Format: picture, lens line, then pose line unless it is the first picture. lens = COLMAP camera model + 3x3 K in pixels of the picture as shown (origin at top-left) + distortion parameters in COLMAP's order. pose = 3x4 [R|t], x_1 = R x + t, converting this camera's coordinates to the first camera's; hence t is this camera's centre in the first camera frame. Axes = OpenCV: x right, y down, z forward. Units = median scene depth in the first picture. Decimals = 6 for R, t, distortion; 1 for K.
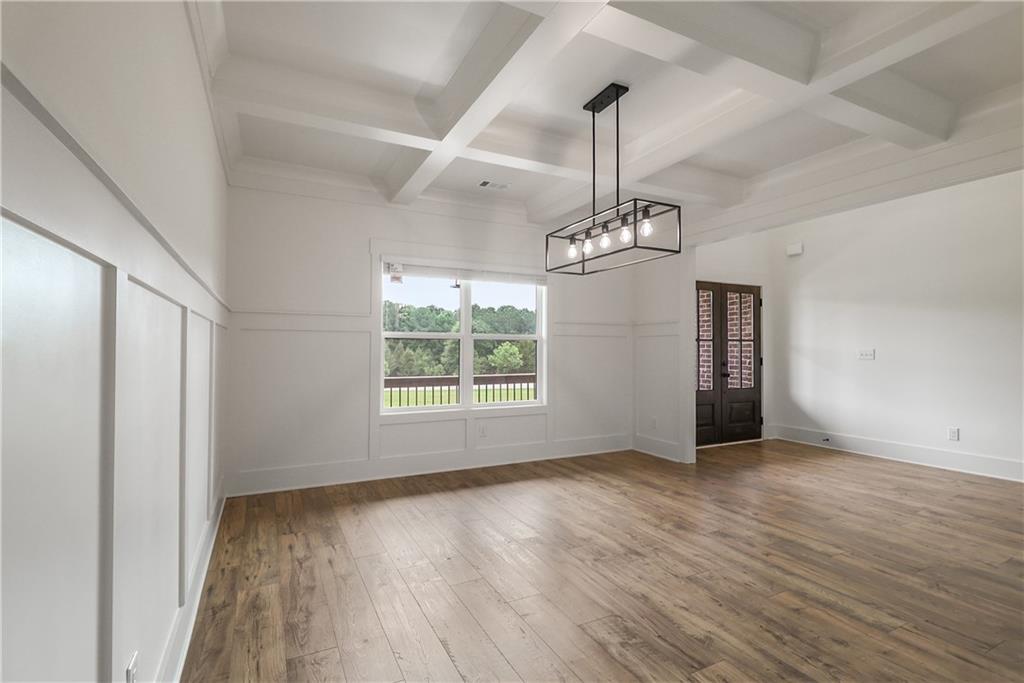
lens RADIAL K [[485.8, 0, 504.5], [0, 485.8, 331.8], [0, 0, 1]] dist [0.011284, -0.007571]
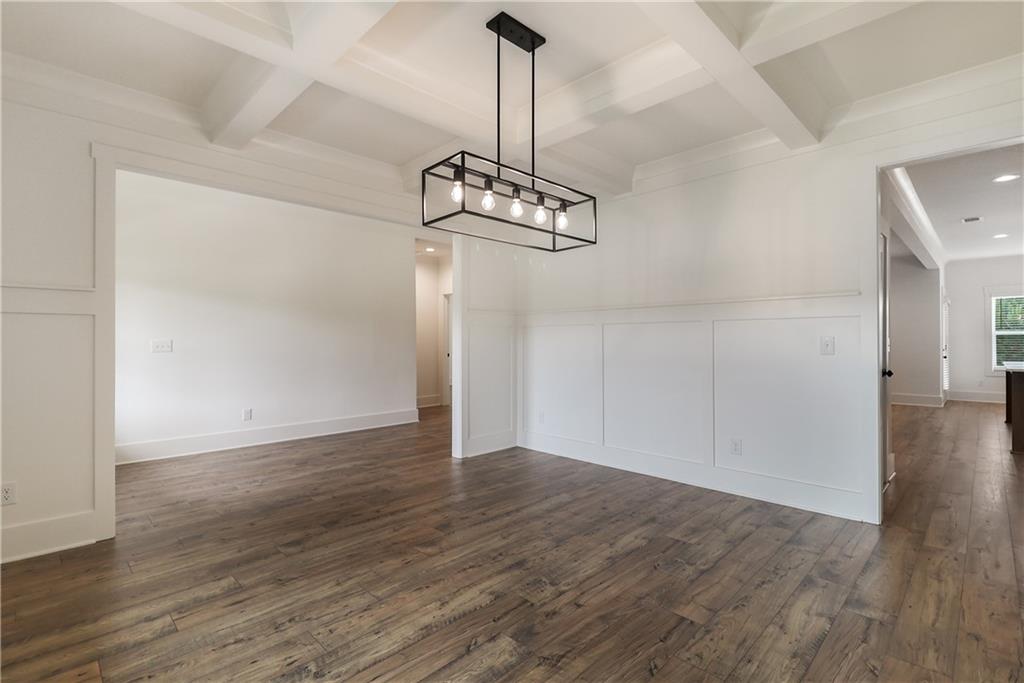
lens RADIAL K [[474.2, 0, 515.9], [0, 474.2, 343.3], [0, 0, 1]] dist [0.011662, -0.009385]
pose [[-0.320822, -0.009797, 0.947089, -0.549440], [-0.032339, 0.999477, -0.000616, 0.039308], [-0.946587, -0.030825, -0.320971, 1.258887]]
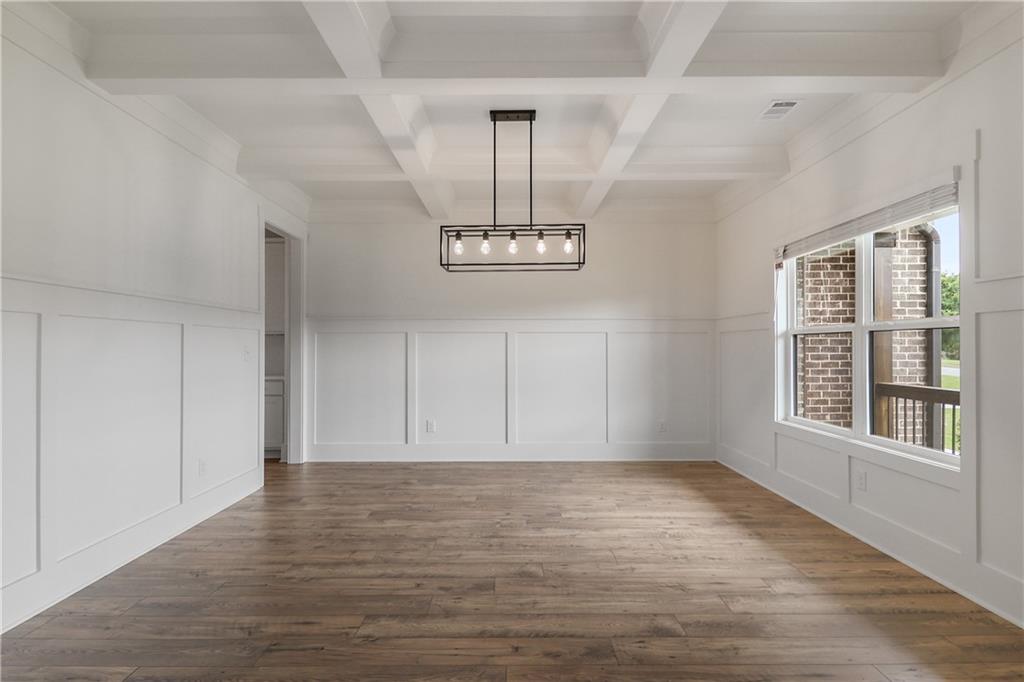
lens RADIAL K [[529.2, 0, 512.8], [0, 529.2, 345.1], [0, 0, 1]] dist [0.002915, -0.001043]
pose [[-0.444387, -0.009297, -0.895787, 1.254767], [0.029027, 0.999272, -0.024771, 0.060375], [0.895365, -0.037010, -0.443793, 1.518702]]
